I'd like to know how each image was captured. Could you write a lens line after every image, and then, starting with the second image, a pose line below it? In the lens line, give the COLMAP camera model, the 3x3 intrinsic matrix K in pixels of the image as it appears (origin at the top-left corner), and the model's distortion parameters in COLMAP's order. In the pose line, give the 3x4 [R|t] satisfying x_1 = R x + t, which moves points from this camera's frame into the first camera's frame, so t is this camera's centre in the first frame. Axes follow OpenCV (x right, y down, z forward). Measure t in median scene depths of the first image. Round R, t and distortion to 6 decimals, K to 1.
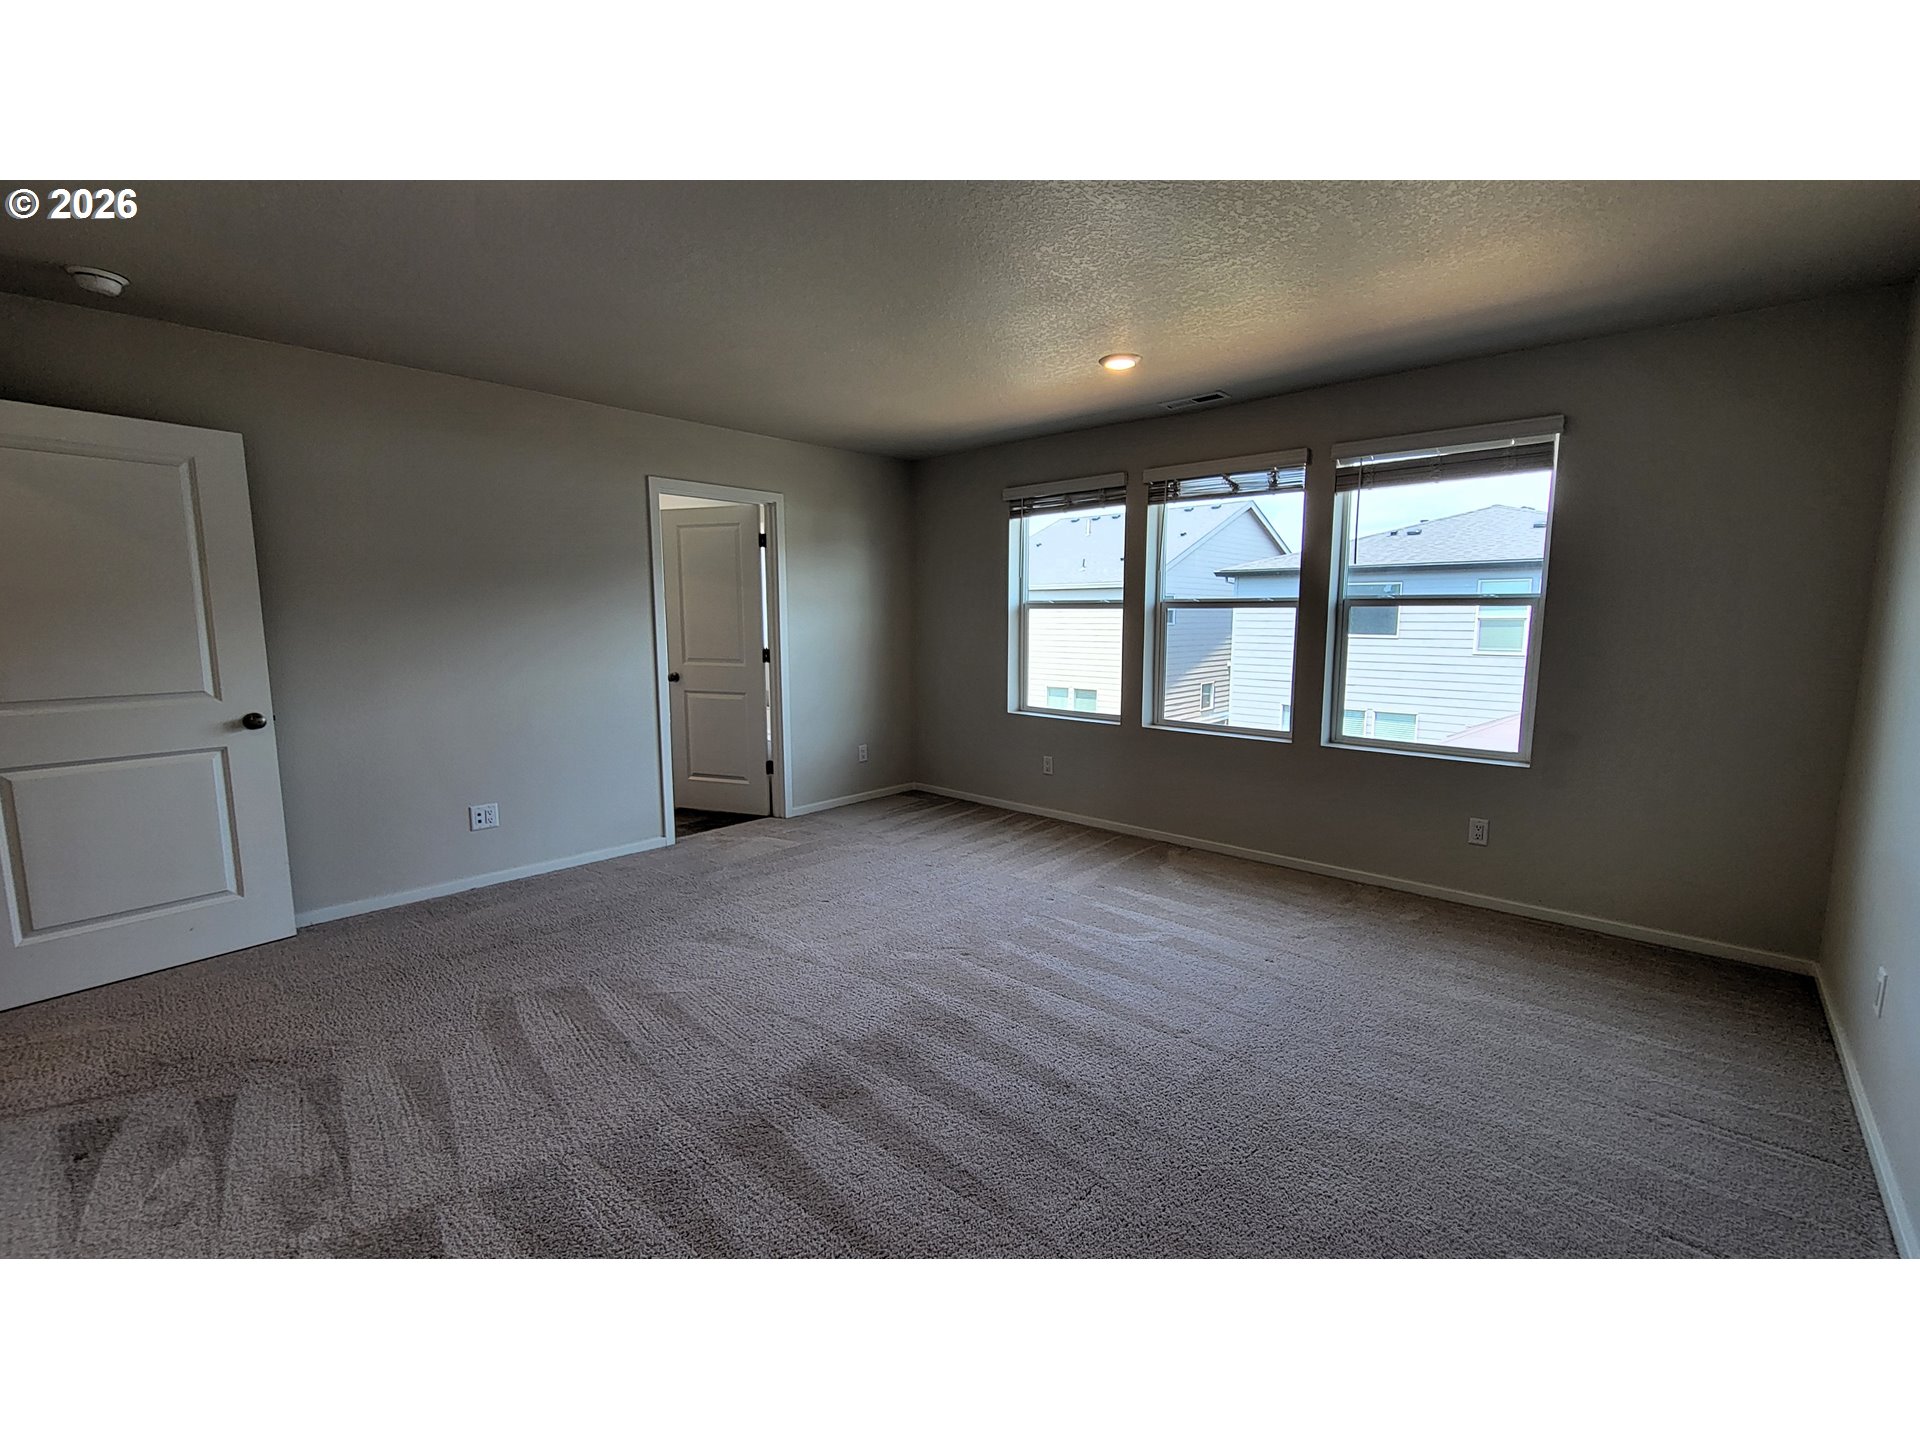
lens RADIAL K [[789.6, 0, 957.2], [0, 789.6, 713.3], [0, 0, 1]] dist [0.001165, 0.001067]
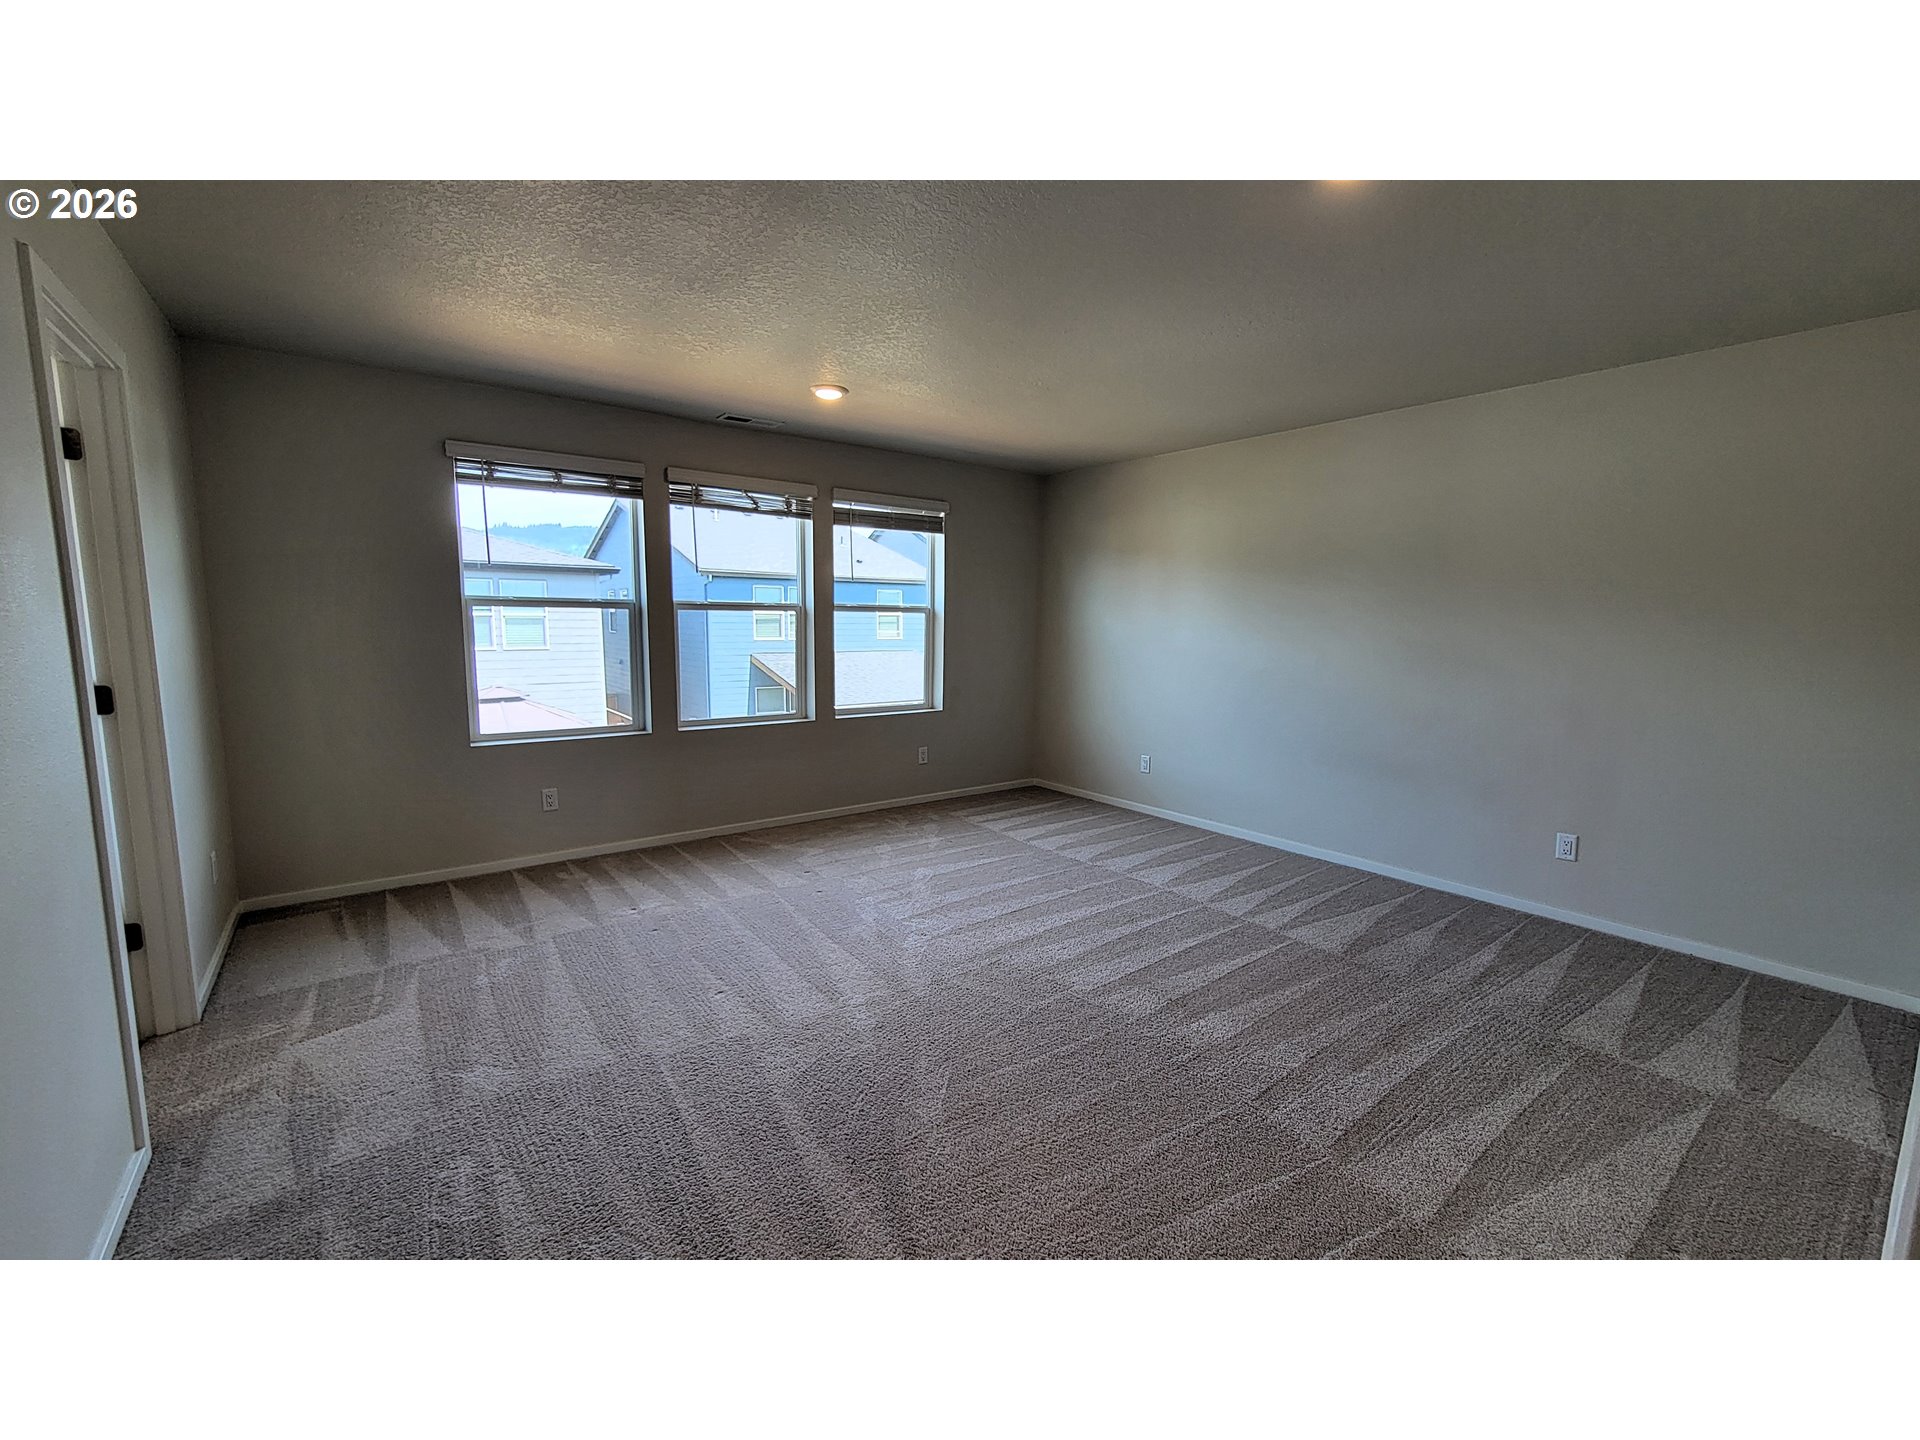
lens RADIAL K [[789.6, 0, 960.0], [0, 789.6, 722.6], [0, 0, 1]] dist [0.001165, 0.001067]
pose [[0.177949, -0.127013, 0.975808, -0.706220], [0.109999, 0.987988, 0.108539, -0.065278], [-0.977872, 0.088023, 0.189783, 0.504767]]
